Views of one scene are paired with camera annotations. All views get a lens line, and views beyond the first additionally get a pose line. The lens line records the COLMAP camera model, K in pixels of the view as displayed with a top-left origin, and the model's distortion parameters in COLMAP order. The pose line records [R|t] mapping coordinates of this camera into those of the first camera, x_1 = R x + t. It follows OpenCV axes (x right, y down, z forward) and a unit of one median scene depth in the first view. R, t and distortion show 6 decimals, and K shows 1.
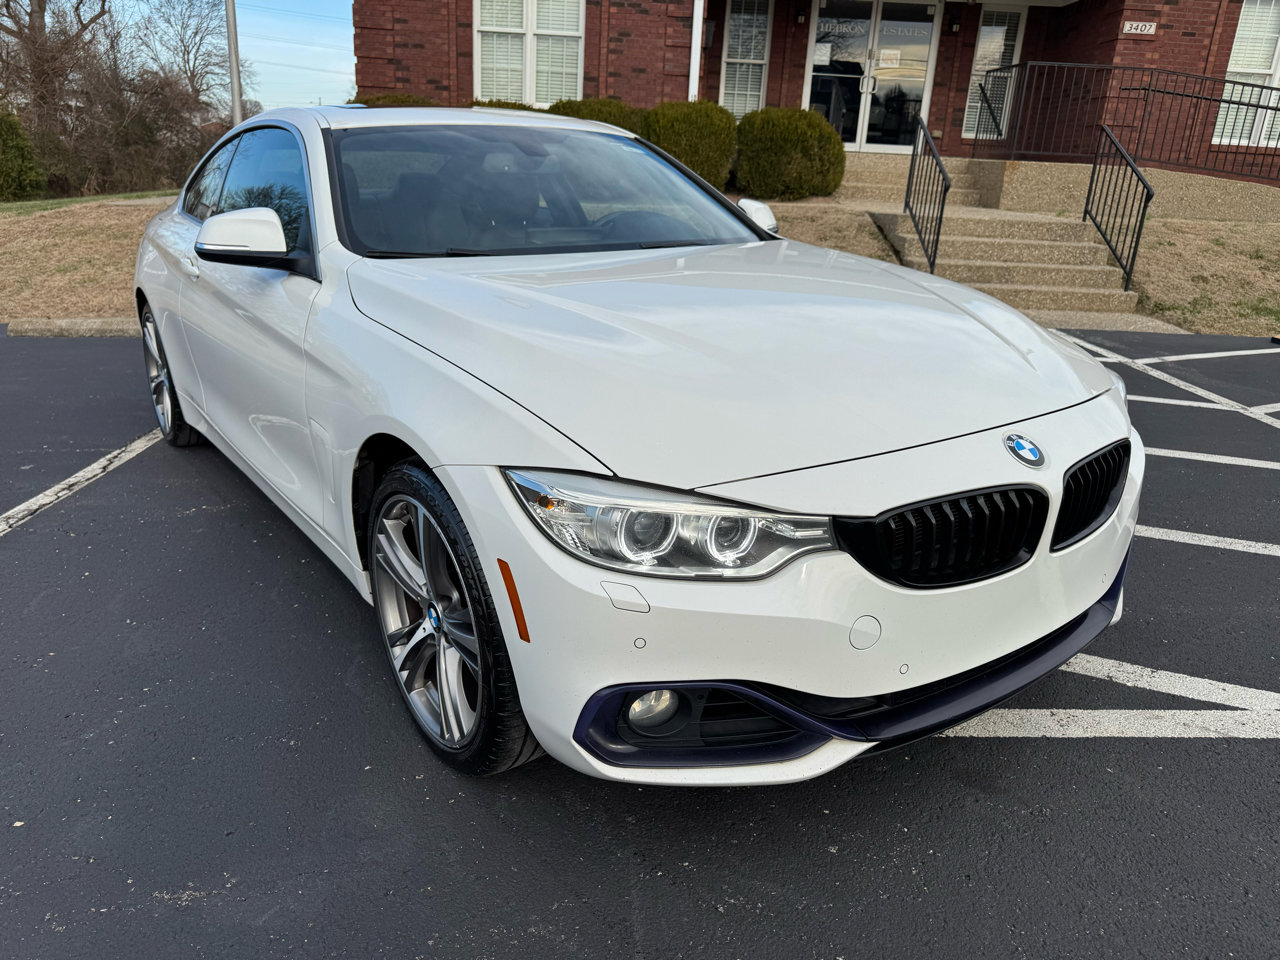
lens RADIAL K [[920.2, 0, 635.6], [0, 920.2, 478.2], [0, 0, 1]] dist [0.010194, -0.007211]
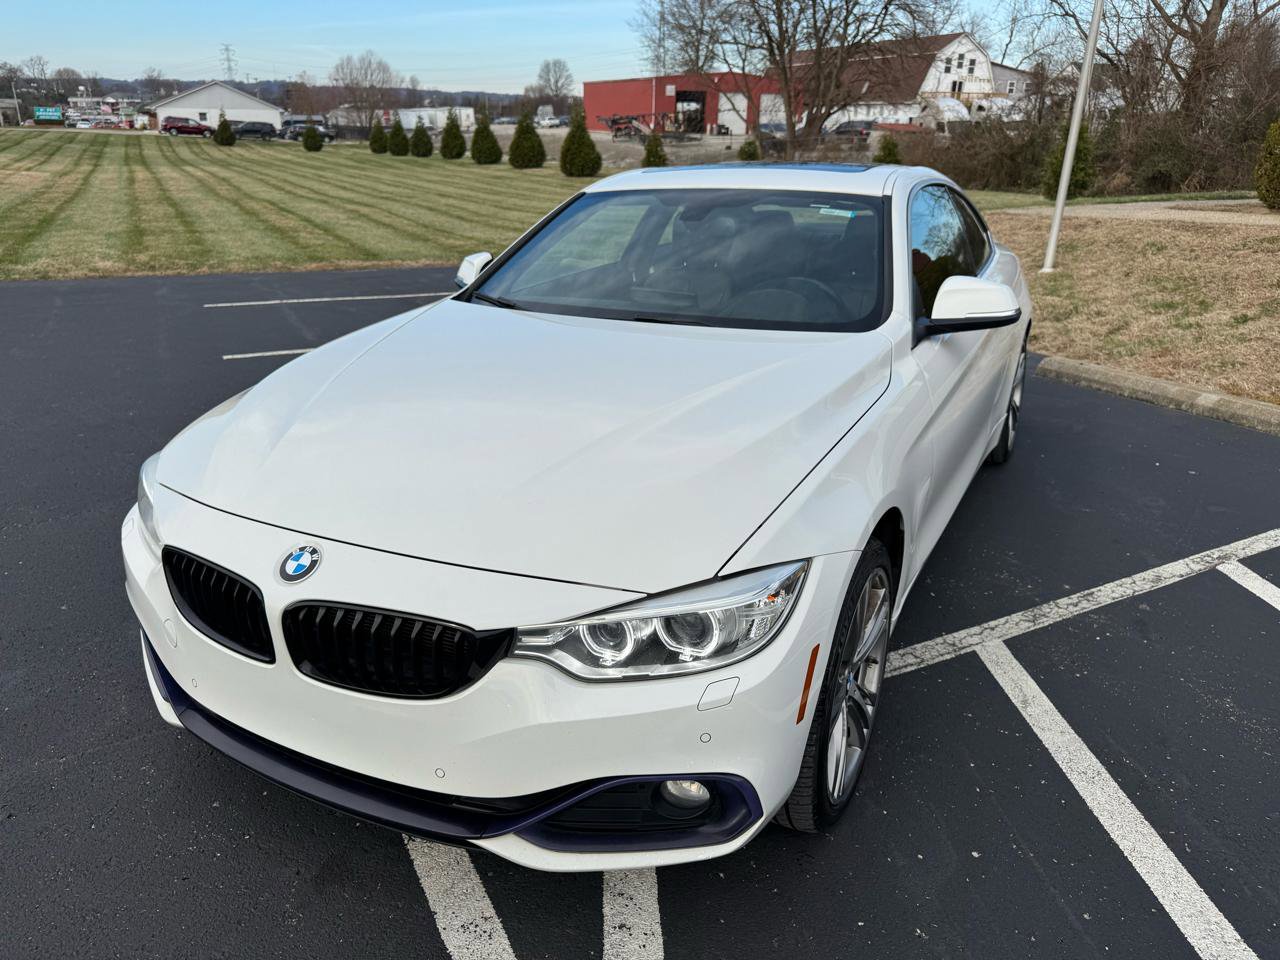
lens RADIAL K [[909.3, 0, 634.1], [0, 909.3, 474.6], [0, 0, 1]] dist [0.027014, -0.027284]
pose [[0.450137, 0.288292, -0.845142, 0.200988], [-0.280576, 0.944179, 0.172635, -0.057222], [0.847735, 0.159417, 0.505898, 0.112661]]
